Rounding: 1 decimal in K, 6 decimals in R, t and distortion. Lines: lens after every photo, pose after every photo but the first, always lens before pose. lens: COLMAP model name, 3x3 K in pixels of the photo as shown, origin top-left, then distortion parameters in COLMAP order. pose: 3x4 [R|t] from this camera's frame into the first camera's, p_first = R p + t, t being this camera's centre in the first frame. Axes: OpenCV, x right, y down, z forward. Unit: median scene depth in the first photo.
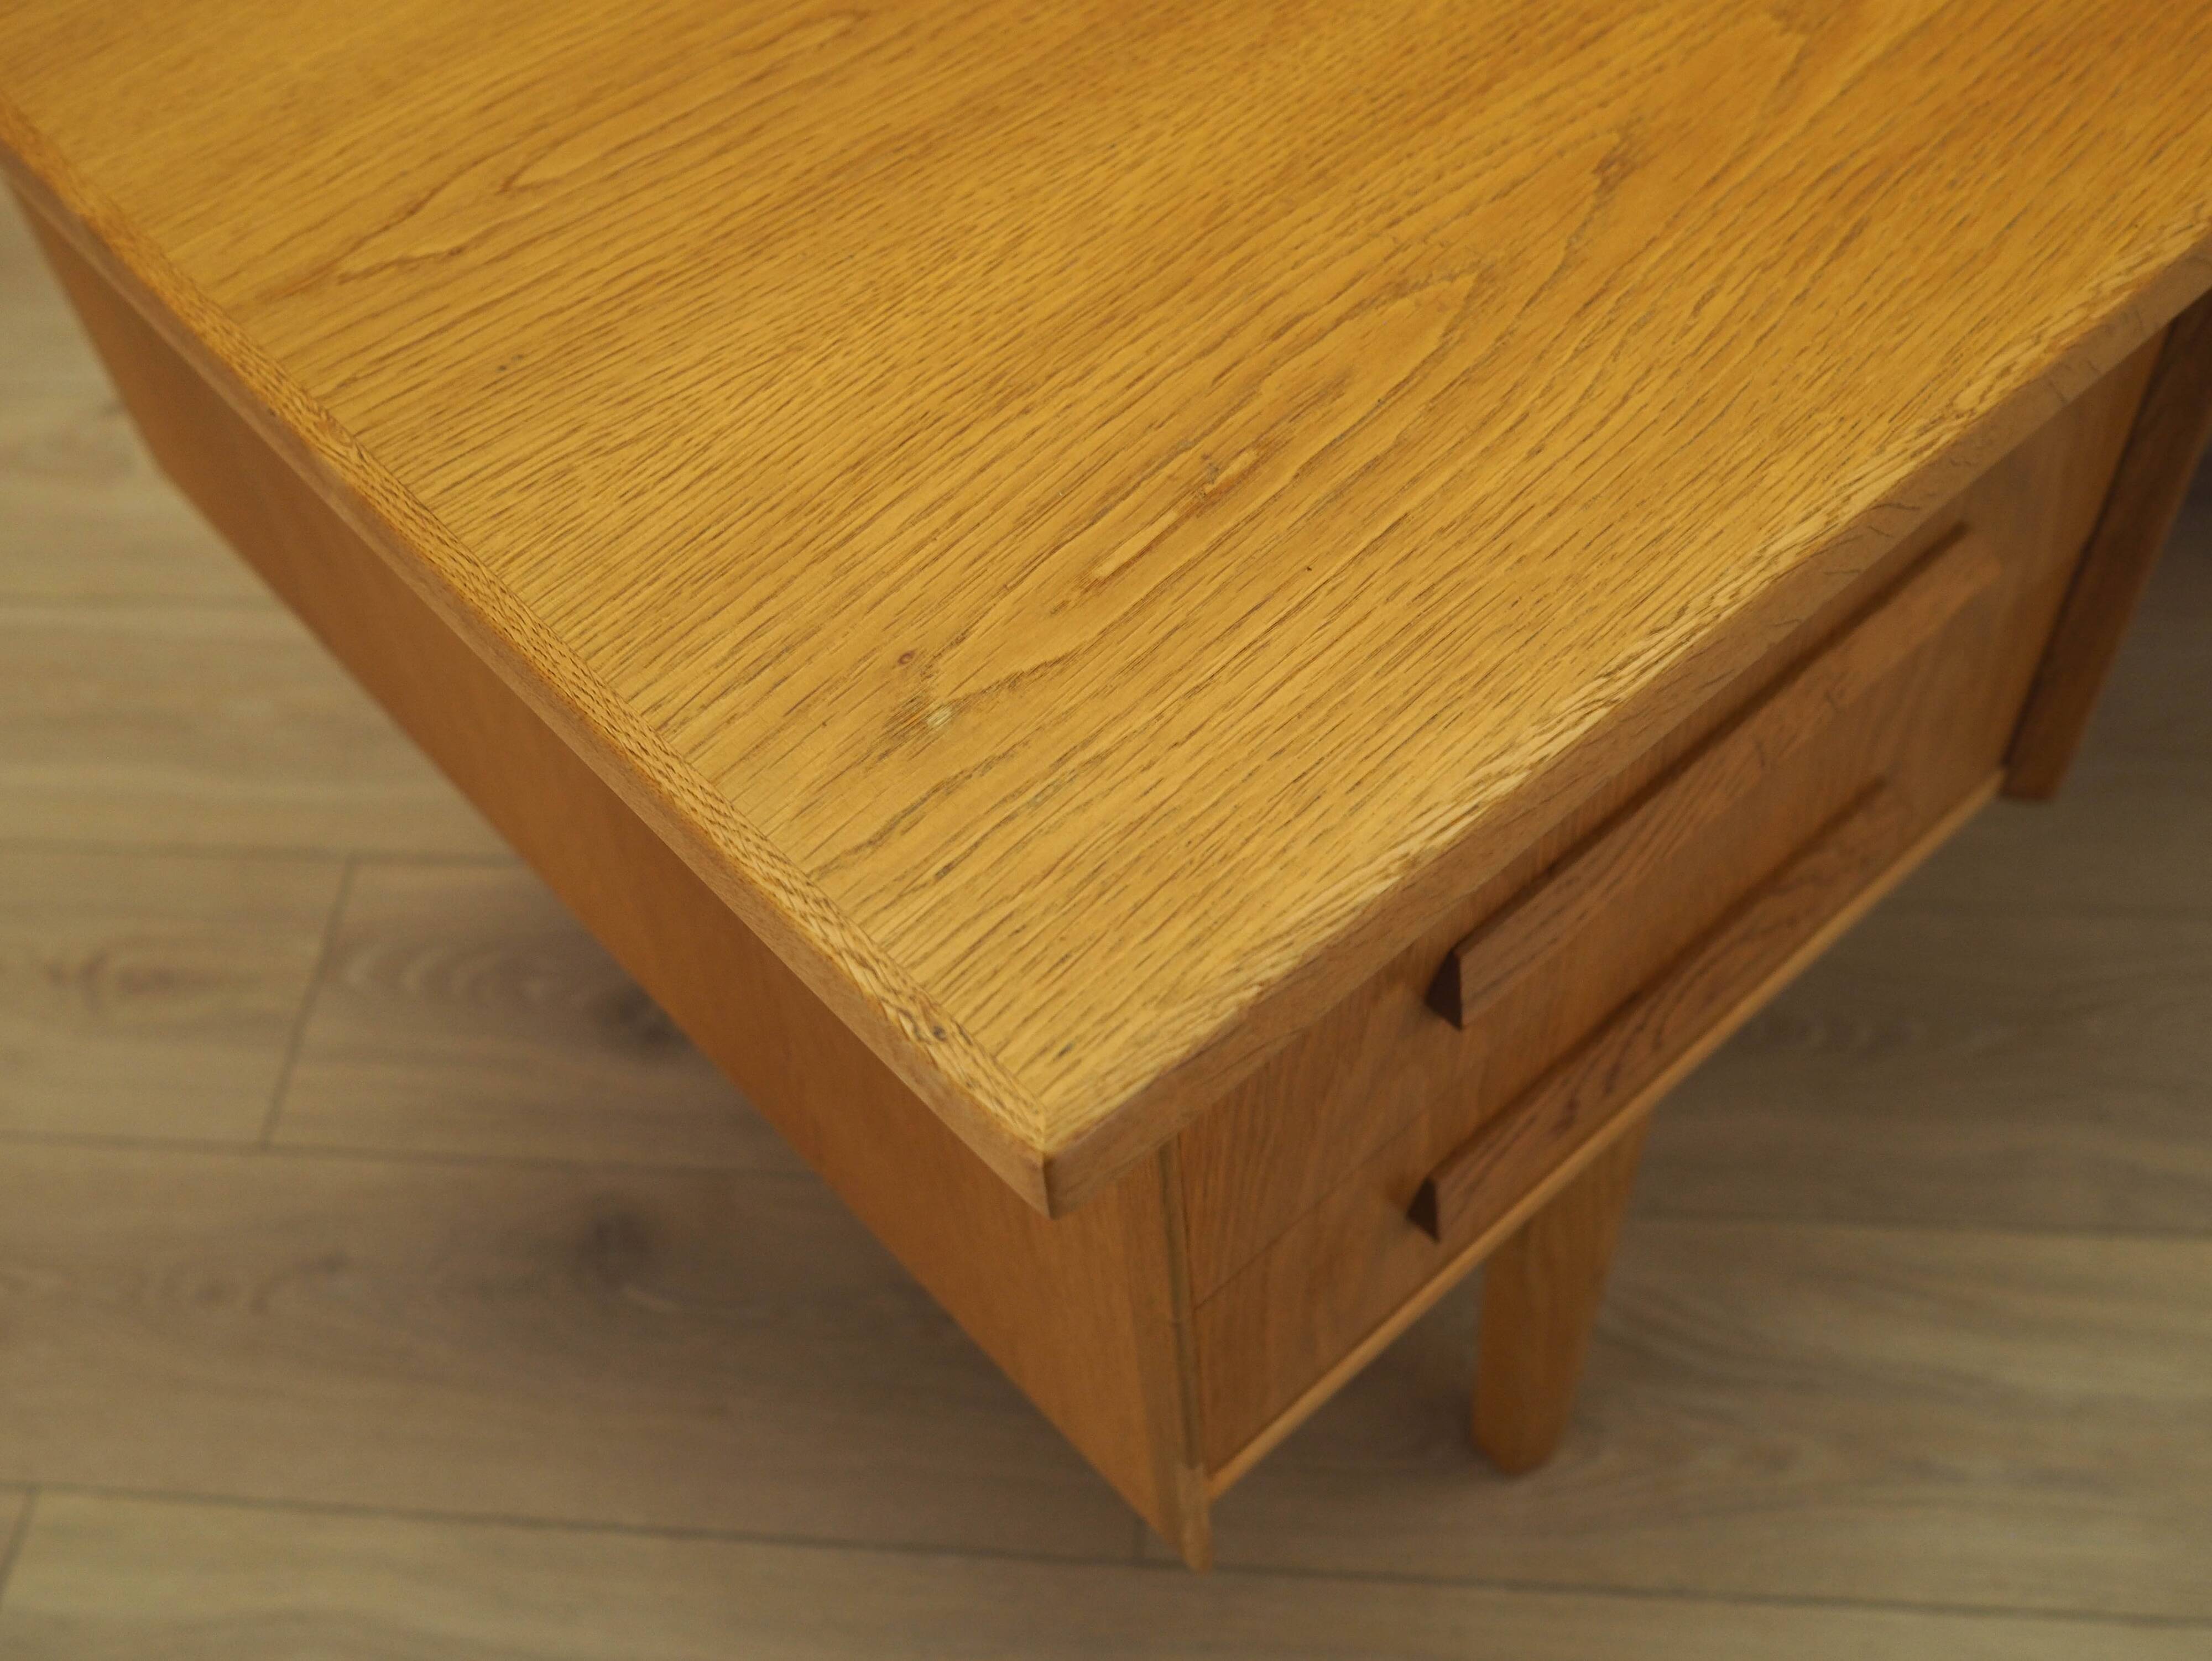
lens RADIAL K [[2524.4, 0, 1075.2], [0, 2524.4, 907.5], [0, 0, 1]] dist [-0.016248, 0.000000]
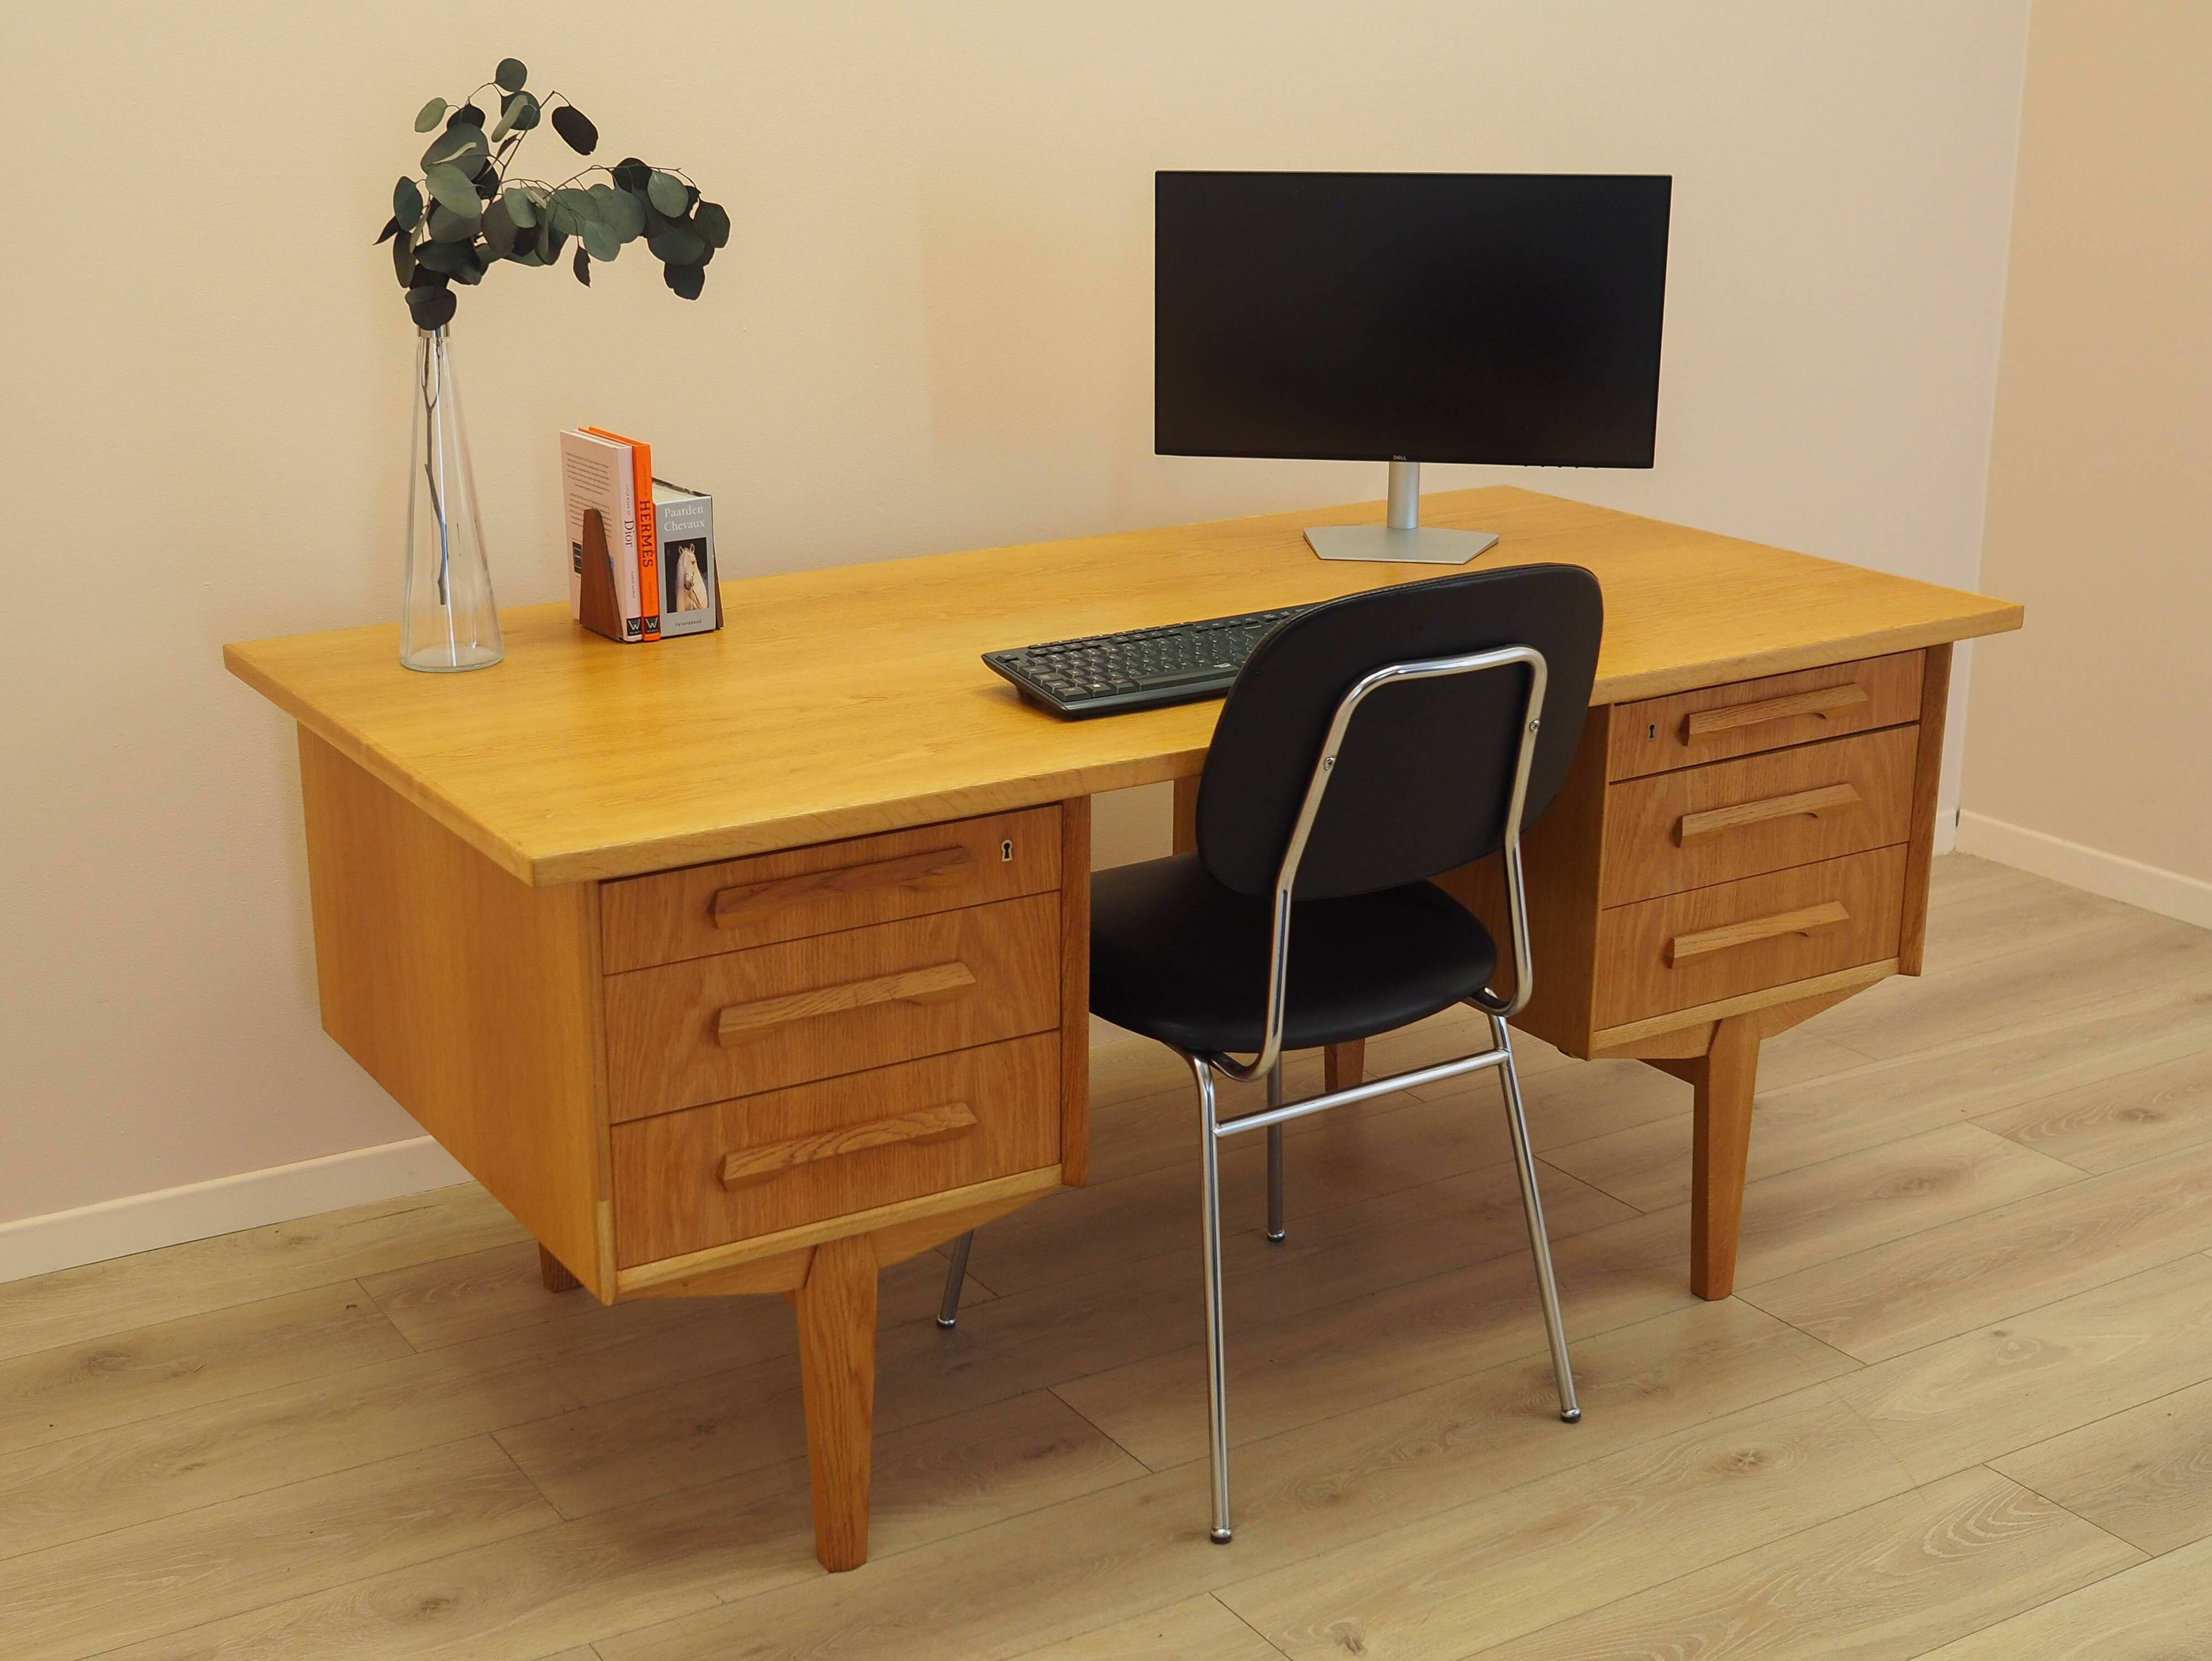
lens RADIAL K [[2900.1, 0, 961.8], [0, 2900.1, 831.4], [0, 0, 1]] dist [-0.020950, 0.000000]
pose [[0.978645, 0.121324, -0.165936, 1.051099], [-0.195814, 0.795819, -0.573000, 1.897476], [0.062536, 0.593256, 0.802581, -2.000828]]
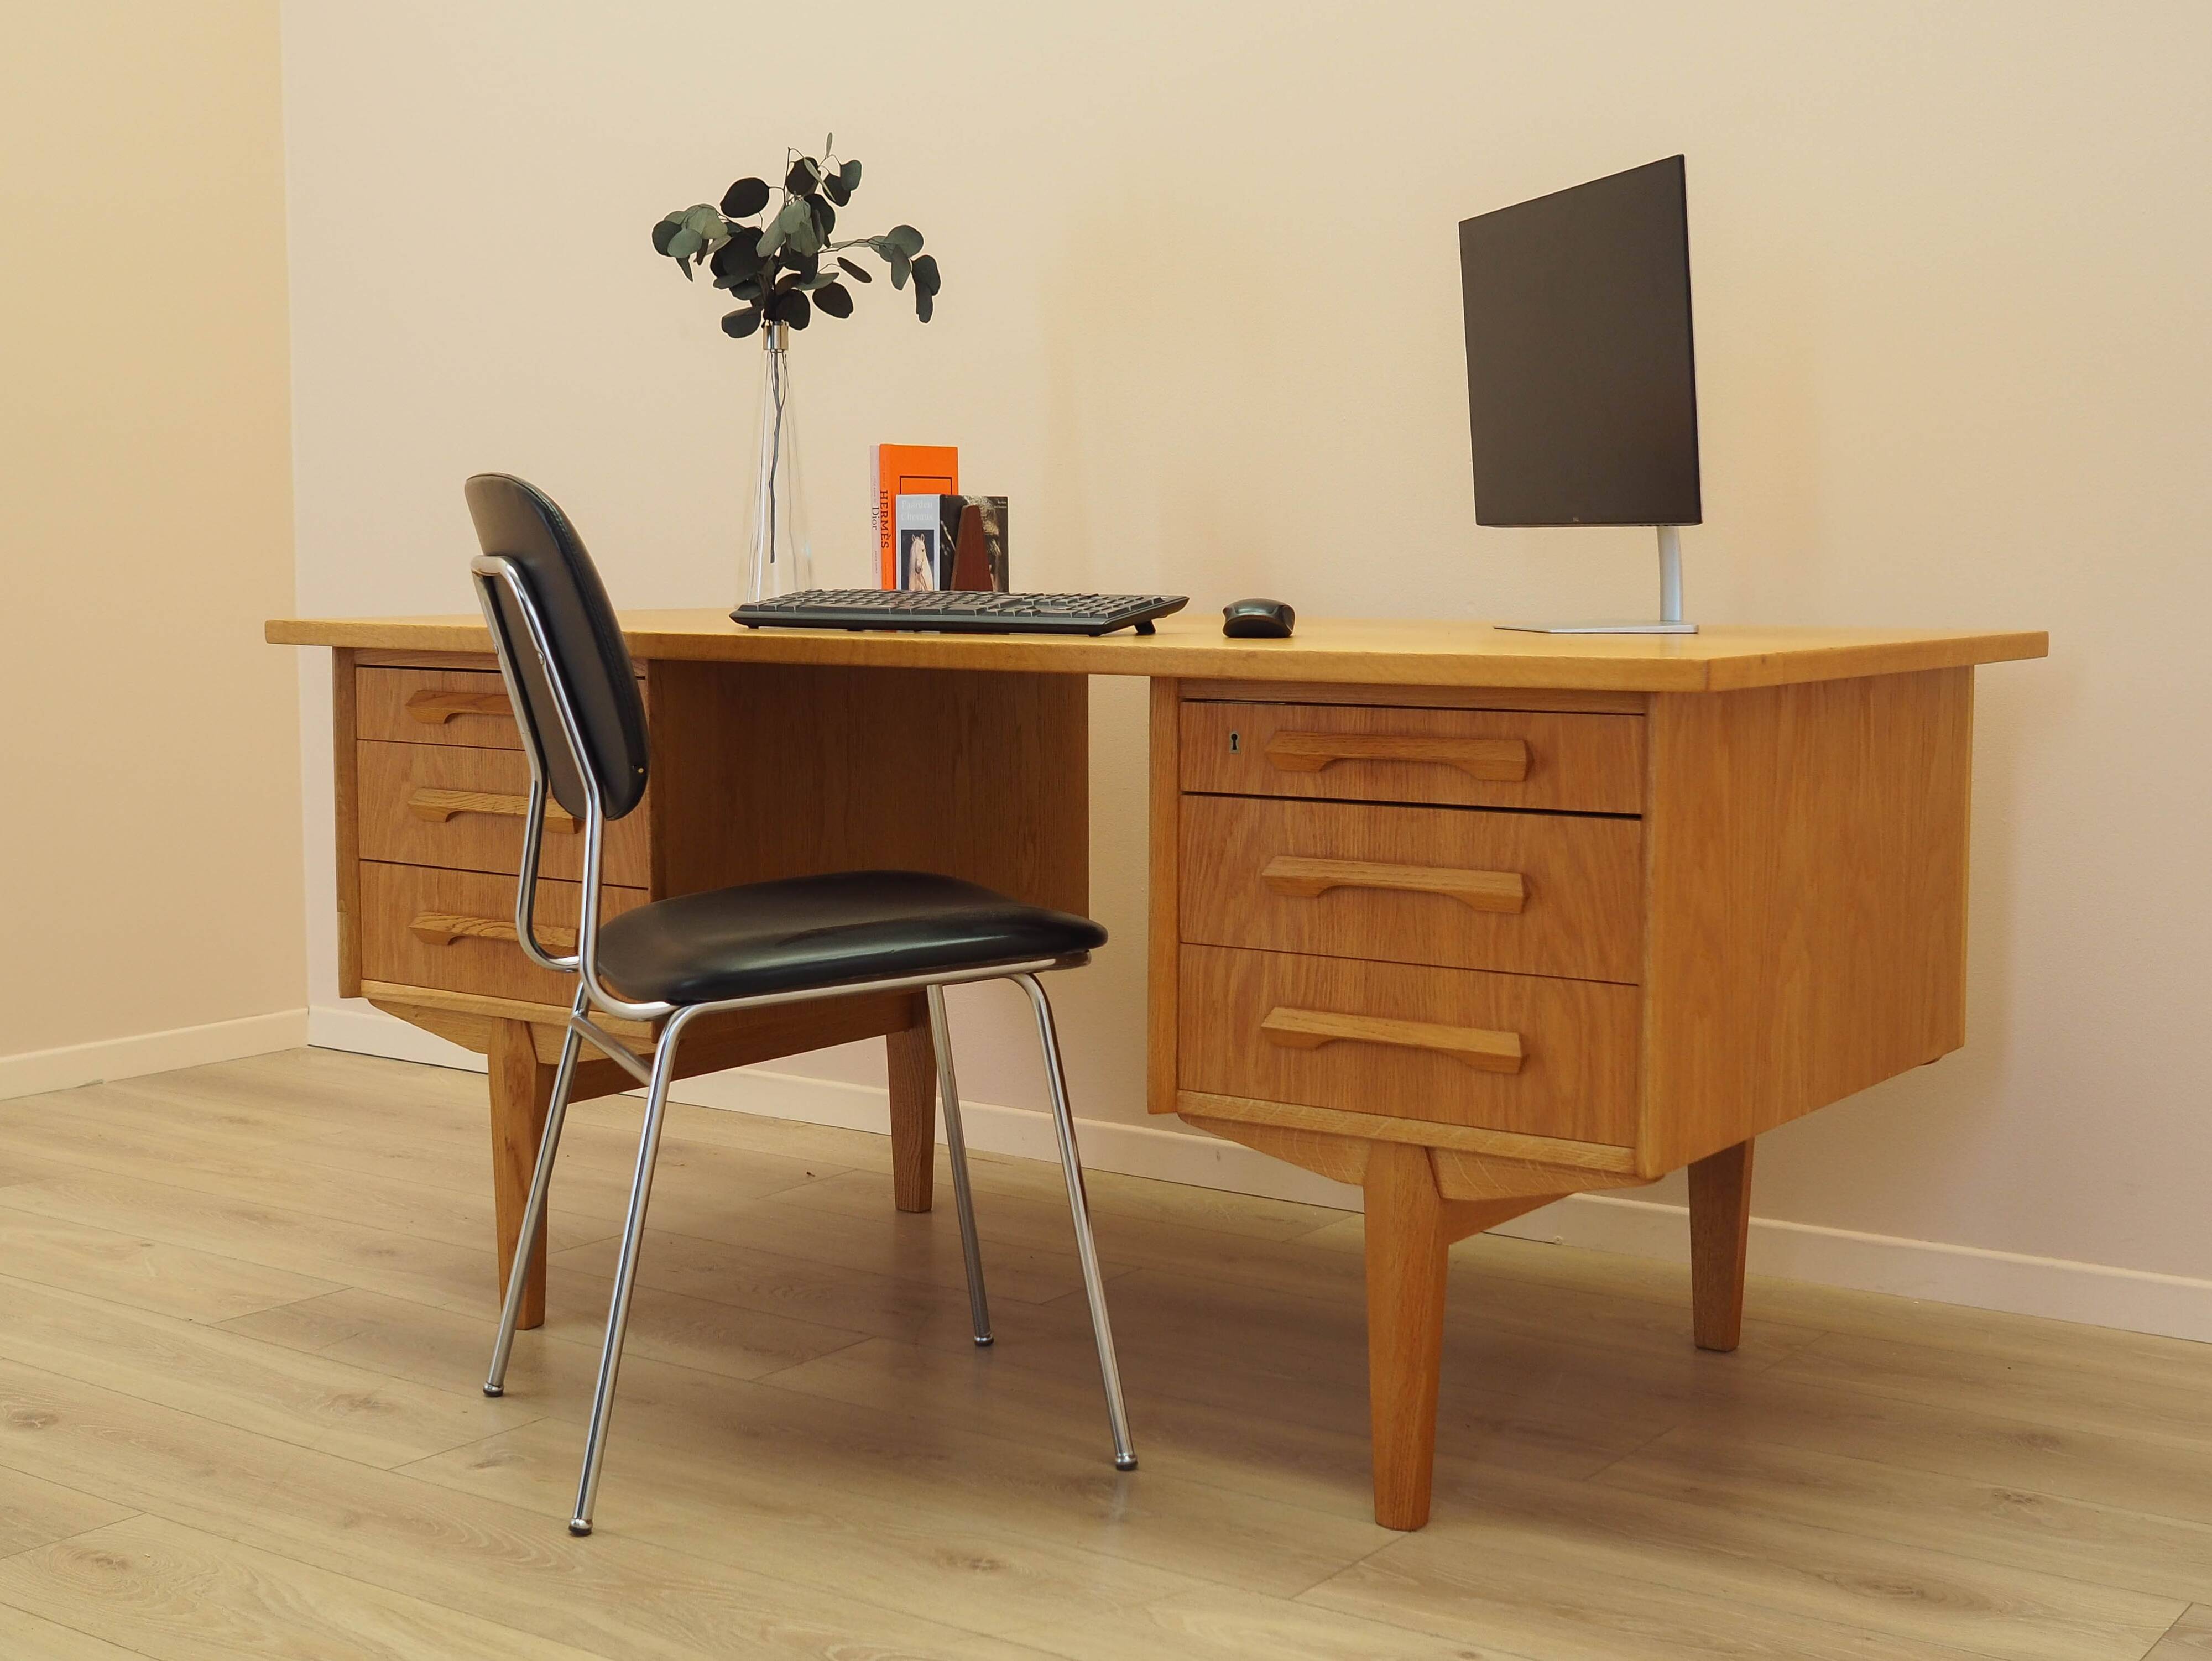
lens RADIAL K [[2900.1, 0, 1098.0], [0, 2900.1, 814.7], [0, 0, 1]] dist [-0.020950, 0.000000]
pose [[0.231925, 0.166422, -0.958392, 4.970075], [-0.795907, 0.598899, -0.088608, -0.421644], [0.559233, 0.783341, 0.271356, 0.456810]]
